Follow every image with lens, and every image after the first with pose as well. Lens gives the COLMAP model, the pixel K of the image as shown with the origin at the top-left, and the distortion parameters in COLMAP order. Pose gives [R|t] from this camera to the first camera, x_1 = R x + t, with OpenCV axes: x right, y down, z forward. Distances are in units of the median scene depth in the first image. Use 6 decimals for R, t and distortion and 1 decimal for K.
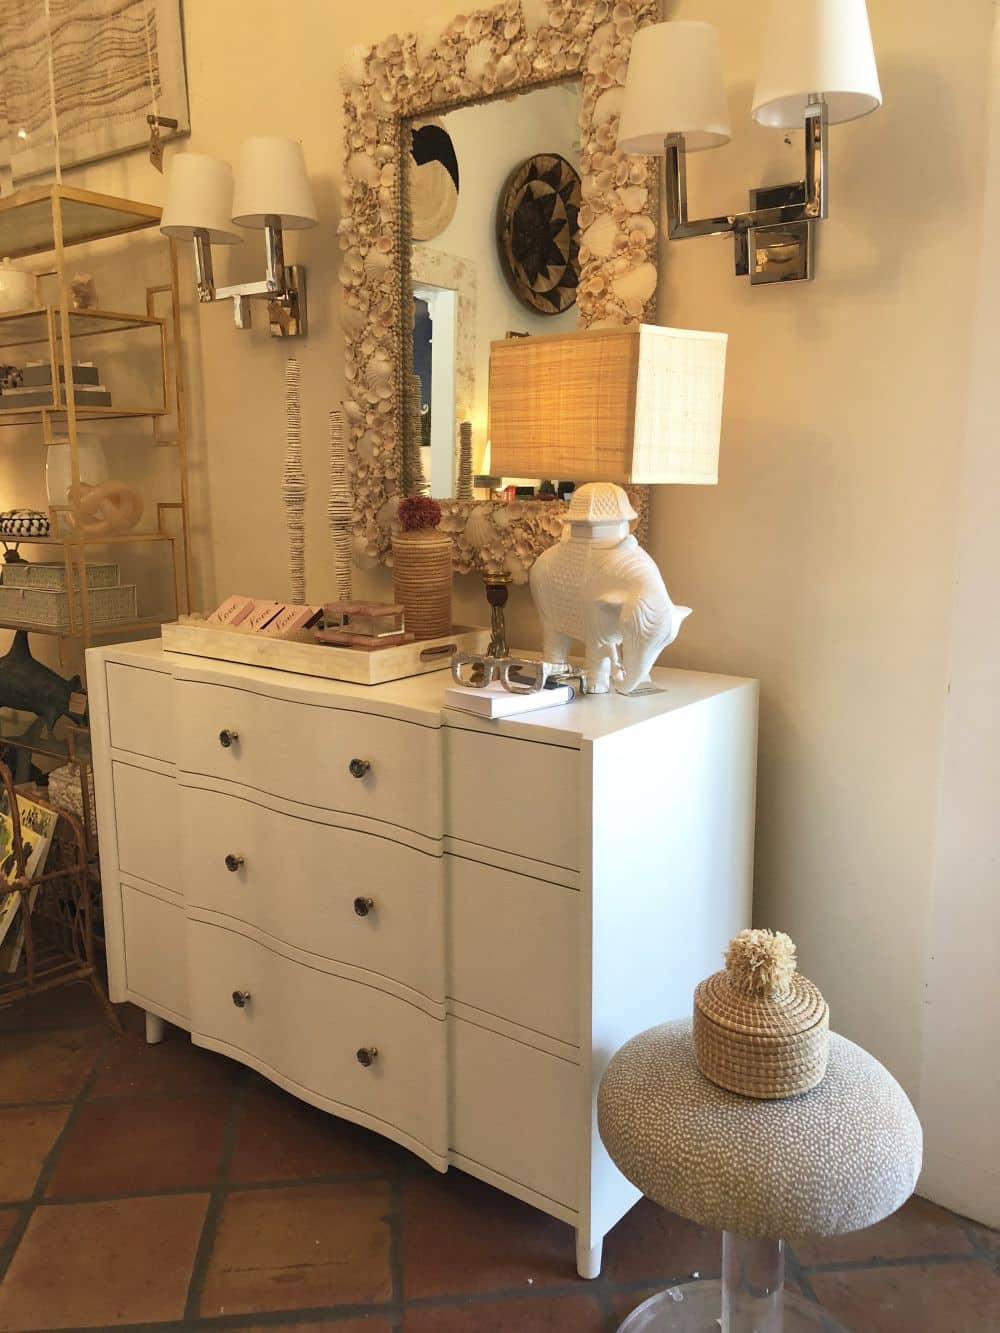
lens RADIAL K [[1092.9, 0, 501.2], [0, 1092.9, 664.8], [0, 0, 1]] dist [0.035707, -0.001352]
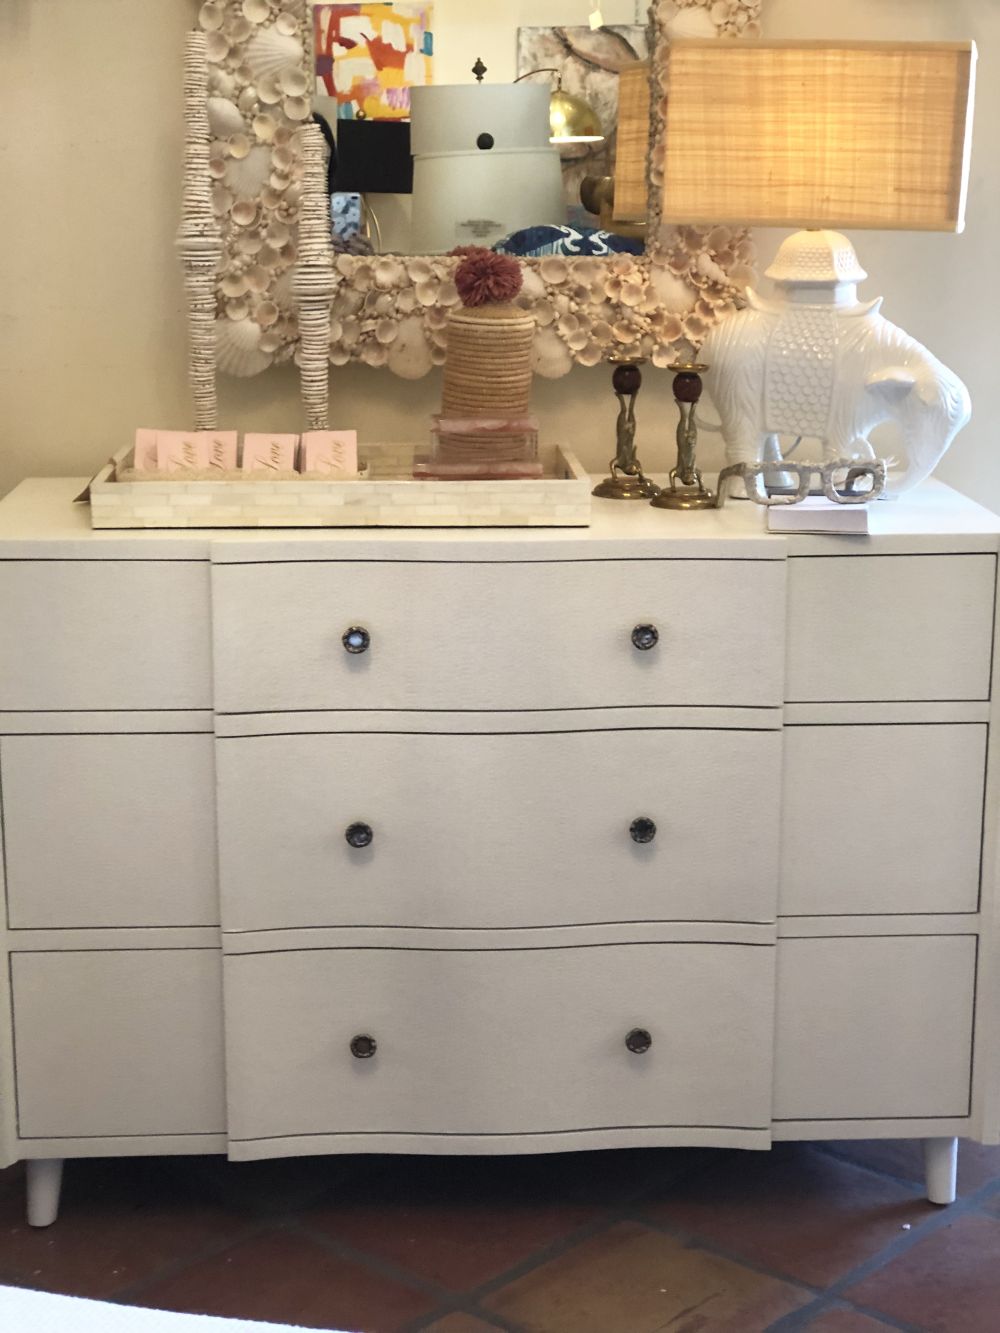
lens RADIAL K [[2206.6, 0, 499.6], [0, 2206.6, 666.6], [0, 0, 1]] dist [0.022453, 0.000000]
pose [[0.758719, -0.145223, 0.635024, -1.158647], [0.114546, 0.989387, 0.089403, -0.027842], [-0.641268, 0.004907, 0.767301, -0.055097]]
